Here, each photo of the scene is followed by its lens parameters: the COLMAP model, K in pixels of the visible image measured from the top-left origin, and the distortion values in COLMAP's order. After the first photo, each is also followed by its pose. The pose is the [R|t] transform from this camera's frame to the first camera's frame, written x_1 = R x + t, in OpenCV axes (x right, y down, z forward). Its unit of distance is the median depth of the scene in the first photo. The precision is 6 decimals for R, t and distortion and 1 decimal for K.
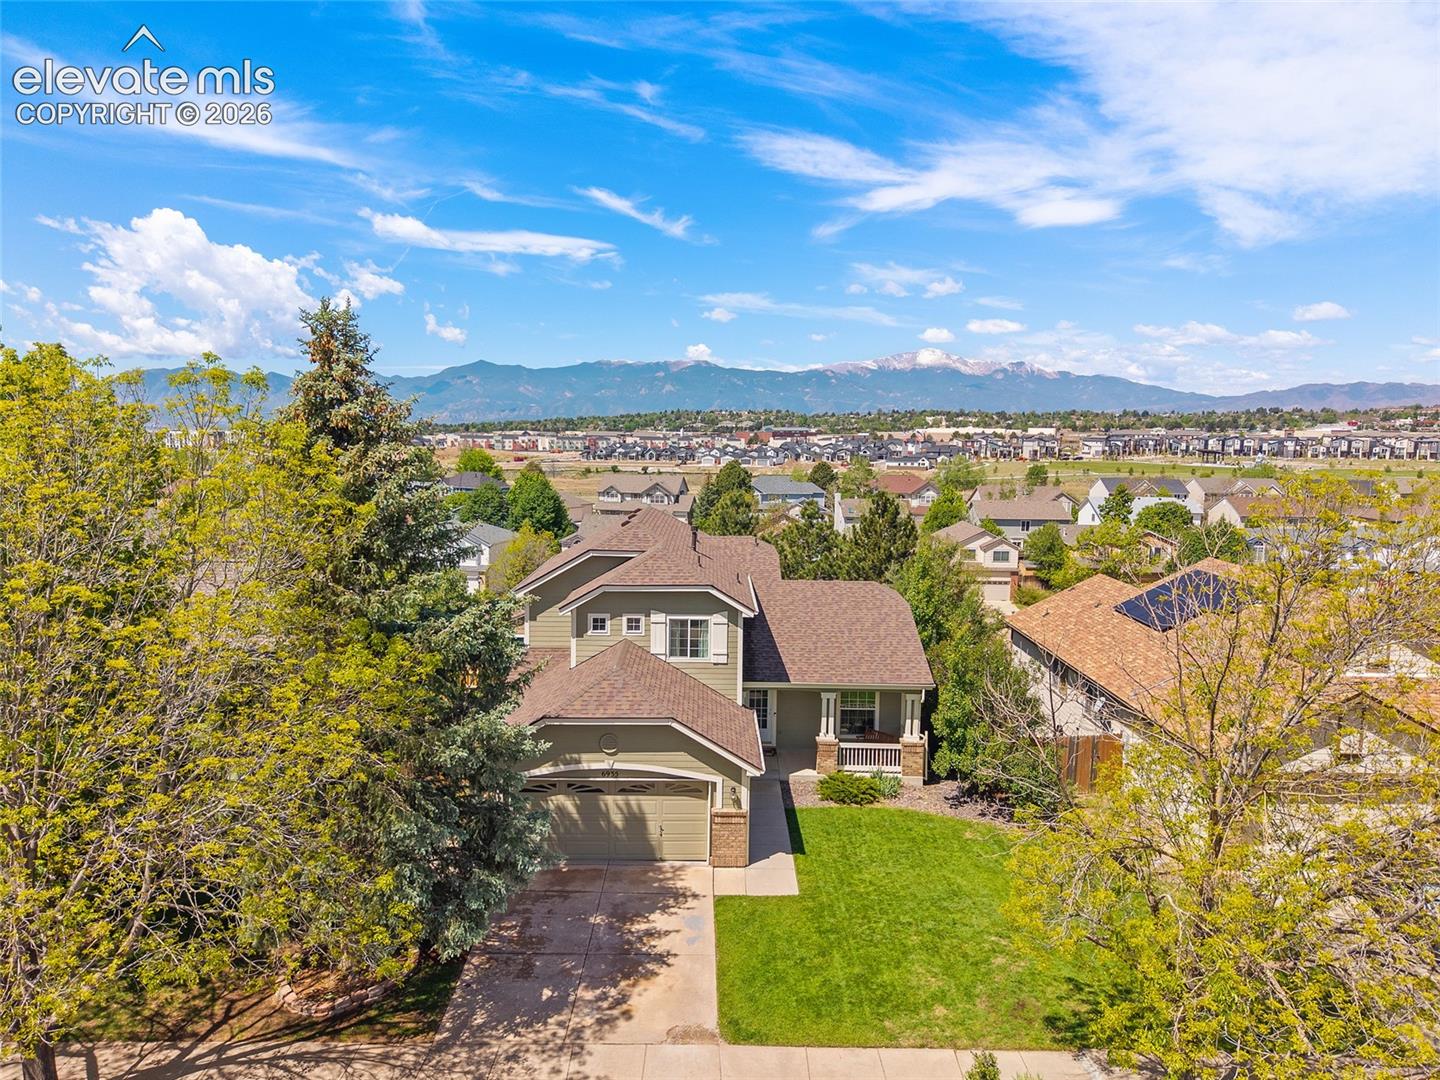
lens RADIAL K [[994.8, 0, 721.1], [0, 994.8, 516.5], [0, 0, 1]] dist [0.008379, -0.001386]
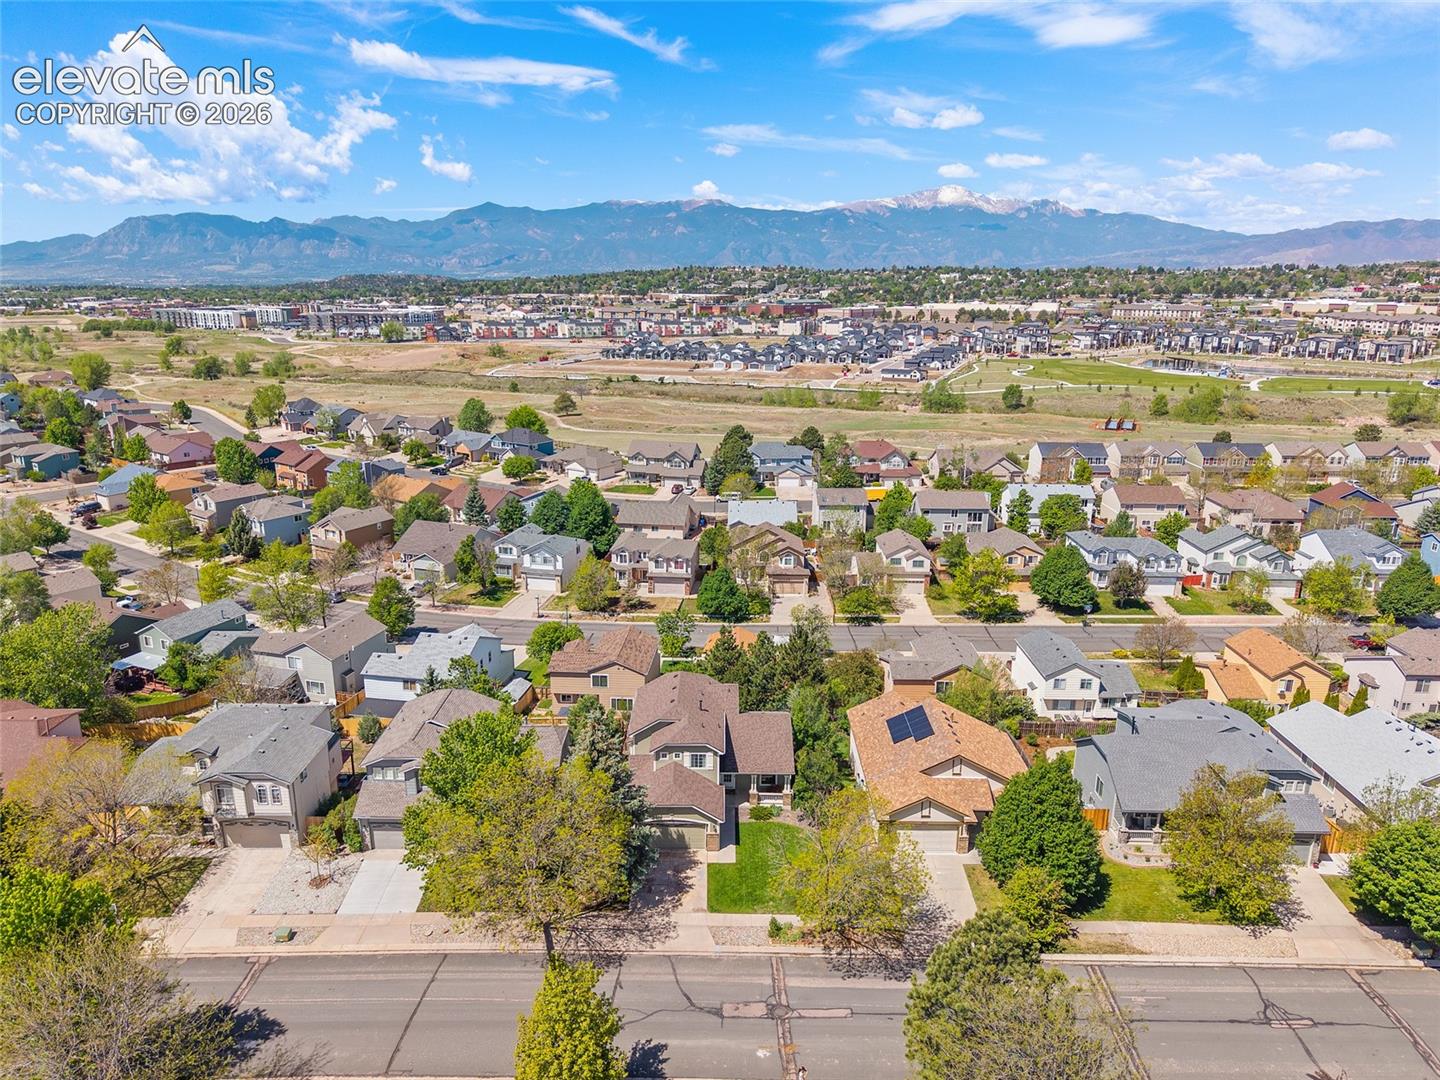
lens RADIAL K [[1011.0, 0, 723.5], [0, 1011.0, 534.2], [0, 0, 1]] dist [0.016180, -0.003263]
pose [[0.999884, -0.005342, -0.014236, 0.084902], [0.007837, 0.983383, 0.181375, -1.076888], [0.013030, -0.181466, 0.983311, -1.711427]]
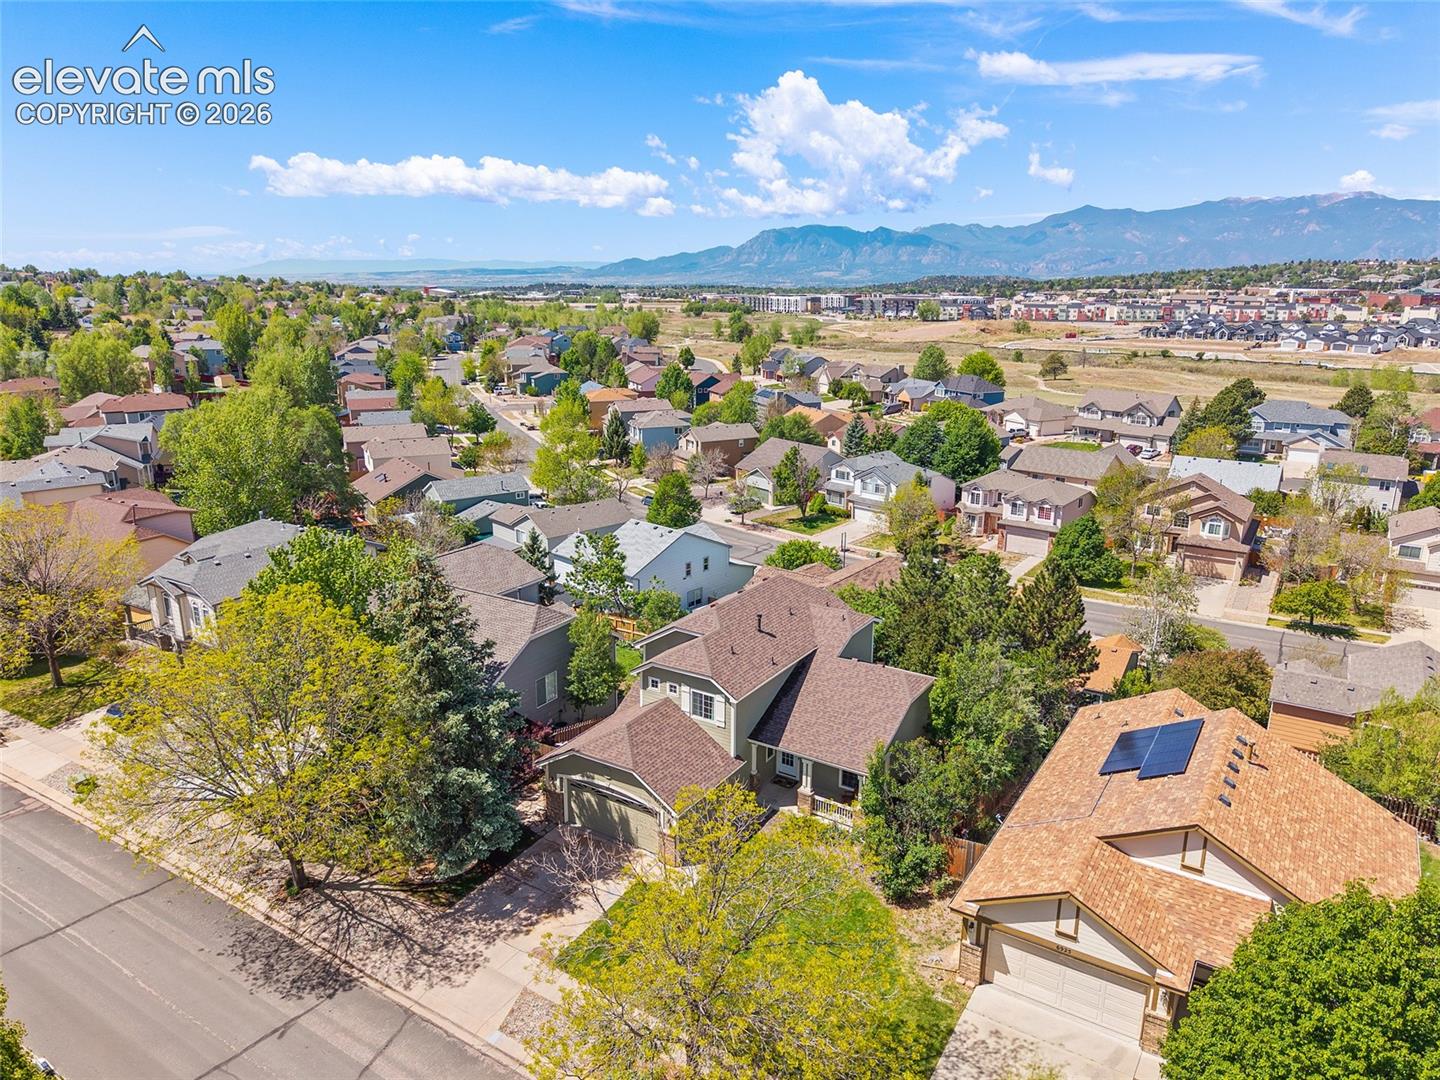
lens RADIAL K [[985.6, 0, 718.6], [0, 985.6, 571.2], [0, 0, 1]] dist [0.003900, -0.005769]
pose [[0.834899, 0.145520, -0.530817, 0.833521], [-0.034037, 0.976221, 0.214090, -0.438284], [0.549349, -0.160677, 0.819999, -0.167044]]
